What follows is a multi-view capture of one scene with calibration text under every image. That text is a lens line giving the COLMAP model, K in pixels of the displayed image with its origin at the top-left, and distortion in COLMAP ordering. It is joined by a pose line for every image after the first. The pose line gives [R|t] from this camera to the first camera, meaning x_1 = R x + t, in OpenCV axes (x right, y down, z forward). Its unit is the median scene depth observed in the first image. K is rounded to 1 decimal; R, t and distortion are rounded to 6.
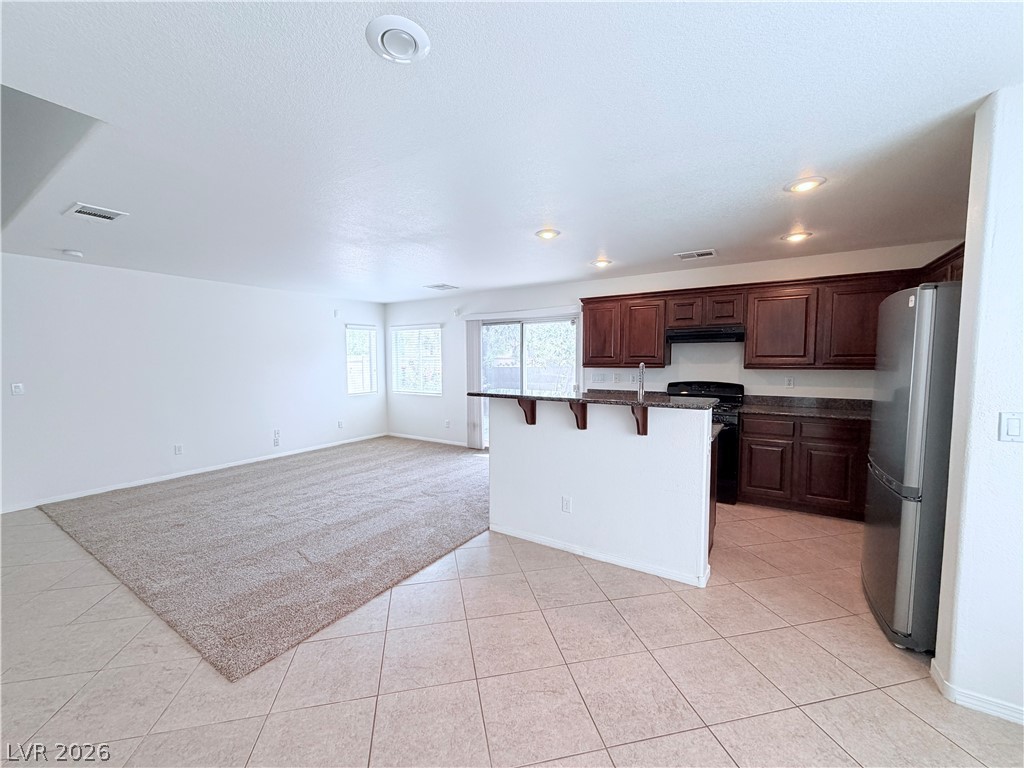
lens RADIAL K [[408.3, 0, 509.4], [0, 408.3, 387.3], [0, 0, 1]] dist [0.000042, 0.000533]
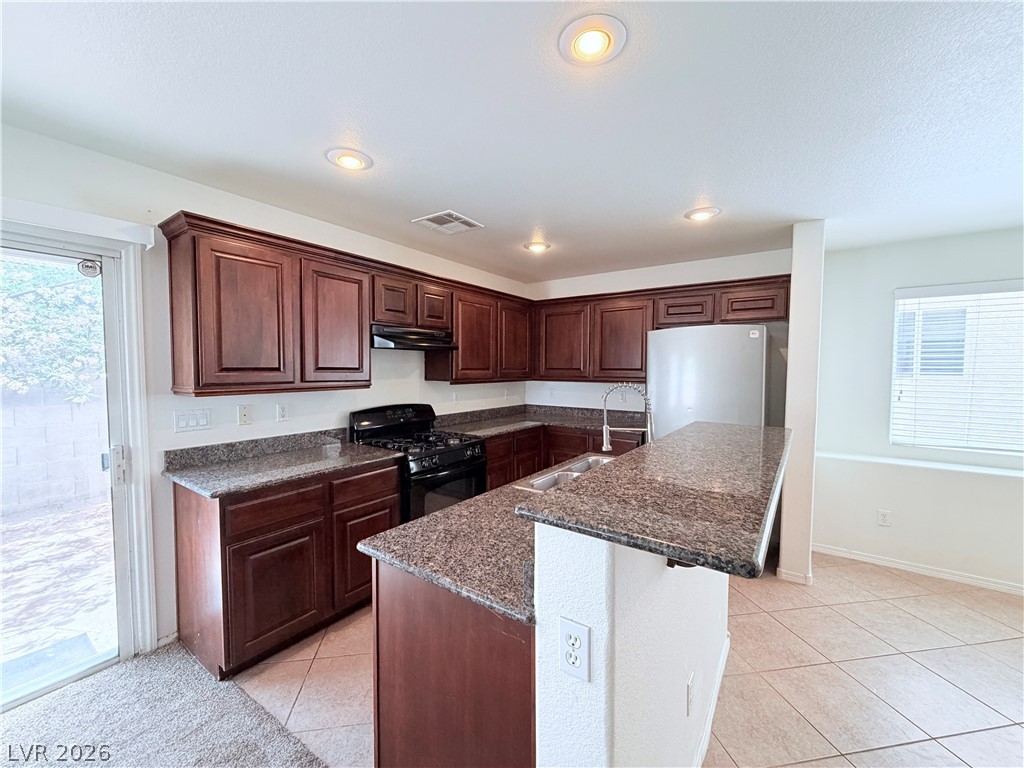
lens RADIAL K [[408.3, 0, 508.9], [0, 408.3, 384.3], [0, 0, 1]] dist [0.000042, 0.000533]
pose [[0.040290, -0.038846, 0.998433, -0.214723], [0.064632, 0.997253, 0.036192, -0.063250], [-0.997095, 0.063073, 0.042690, 0.795407]]
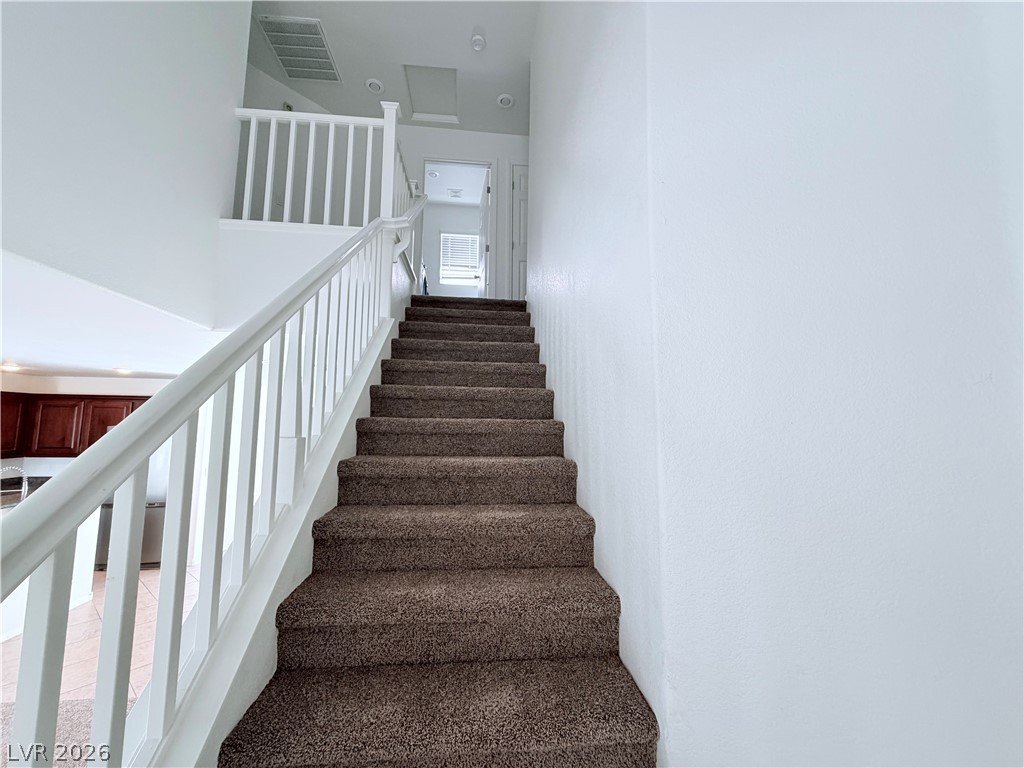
lens RADIAL K [[408.3, 0, 511.5], [0, 408.3, 384.2], [0, 0, 1]] dist [0.000042, 0.000533]
pose [[-0.635185, 0.084211, 0.767756, -1.093877], [0.044930, 0.996384, -0.072116, -0.097461], [-0.771052, -0.011312, -0.636671, 0.432324]]
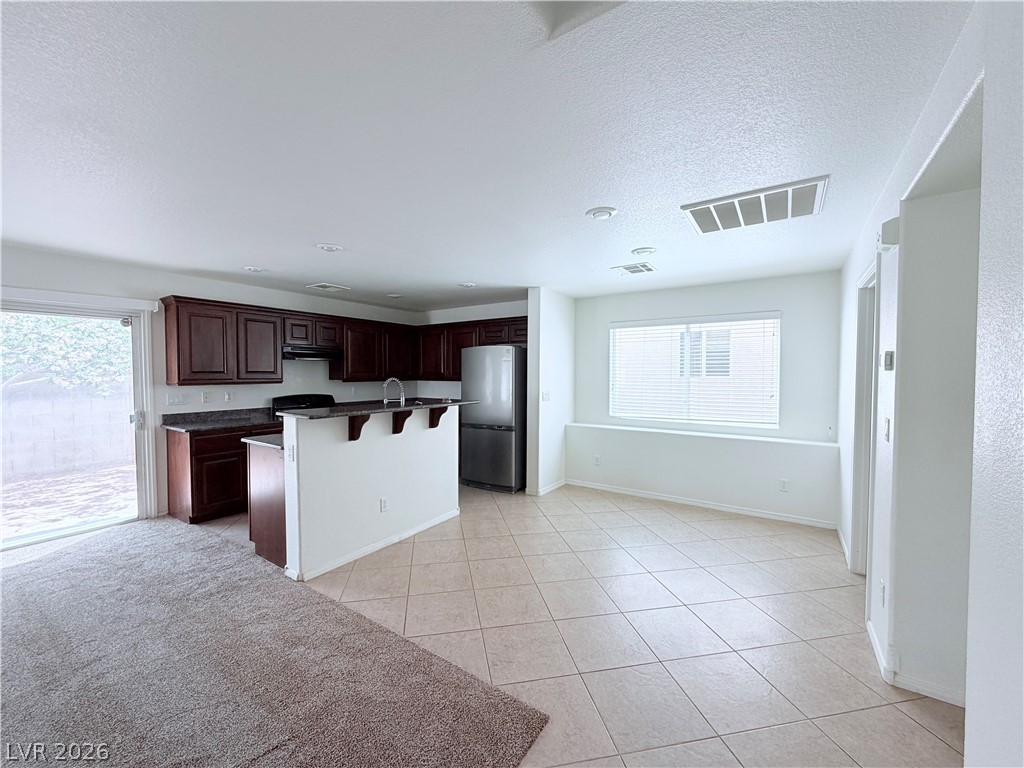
lens RADIAL K [[408.3, 0, 508.3], [0, 408.3, 385.4], [0, 0, 1]] dist [0.000042, 0.000533]
pose [[0.023619, -0.026020, 0.999382, -0.655026], [0.069647, 0.997275, 0.024320, -0.028329], [-0.997292, 0.069029, 0.025367, 0.417761]]
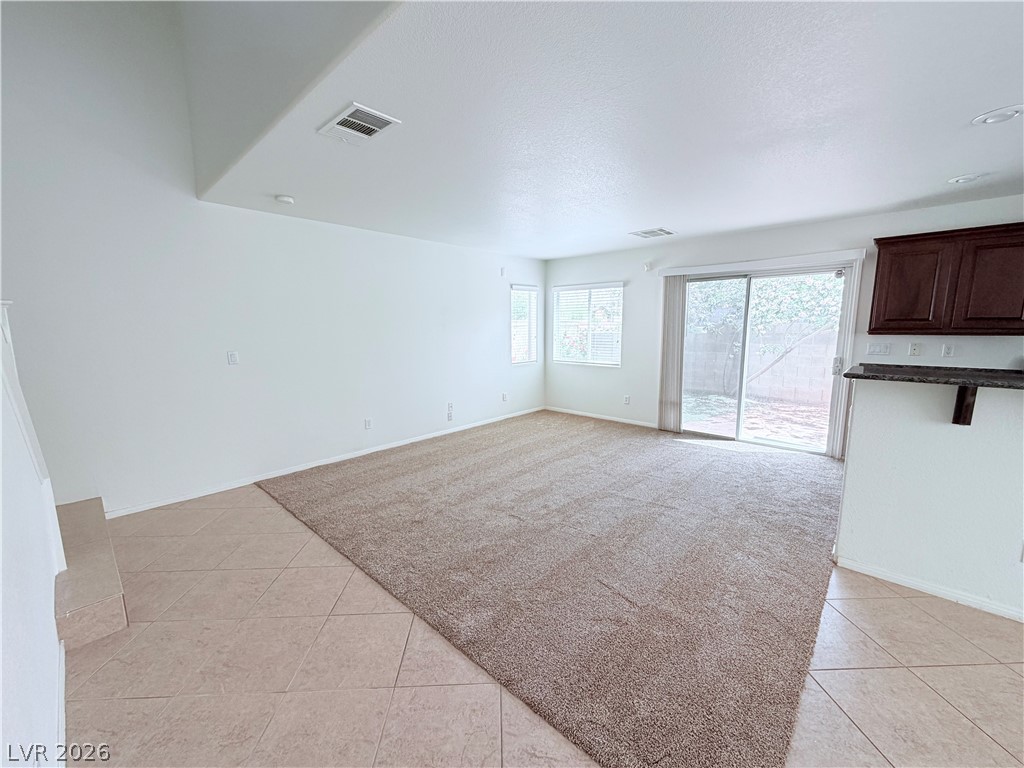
lens RADIAL K [[408.3, 0, 510.1], [0, 408.3, 386.6], [0, 0, 1]] dist [0.000042, 0.000533]
pose [[0.985395, 0.023538, -0.168647, -0.381781], [-0.009789, 0.996593, 0.081899, -0.010033], [0.170000, -0.079052, 0.982268, 0.177733]]
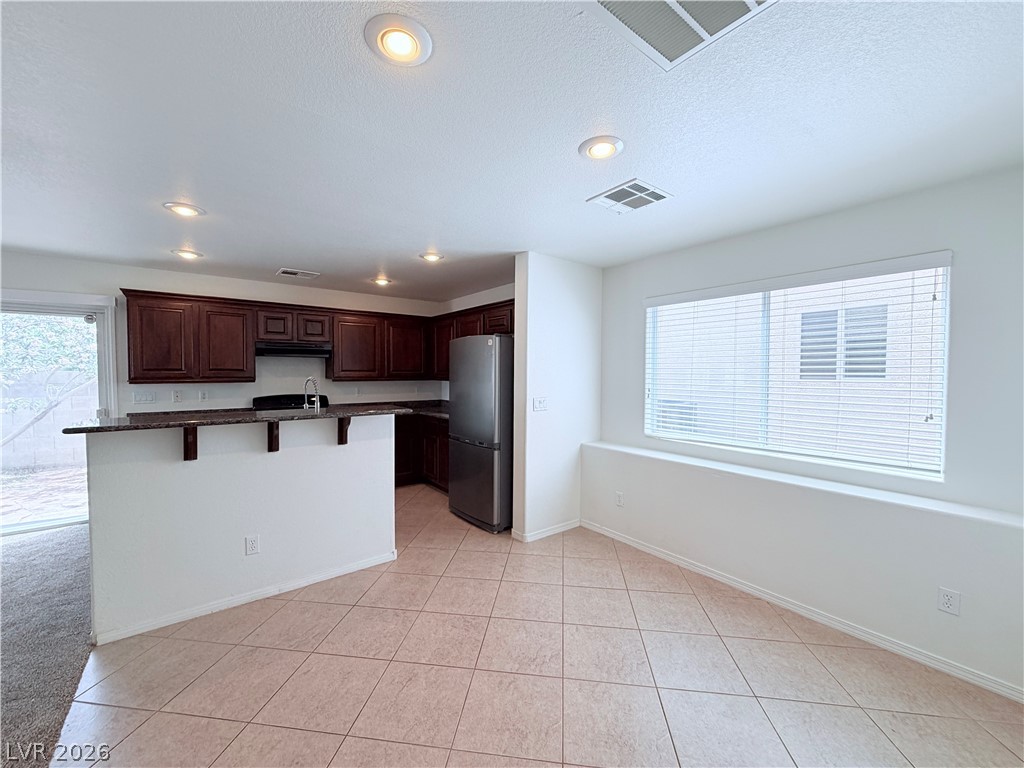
lens RADIAL K [[408.3, 0, 509.4], [0, 408.3, 385.2], [0, 0, 1]] dist [0.000042, 0.000533]
pose [[0.335092, -0.025505, 0.941840, -0.319070], [0.060999, 0.998124, 0.005327, -0.009882], [-0.940209, 0.055666, 0.336019, 0.136370]]
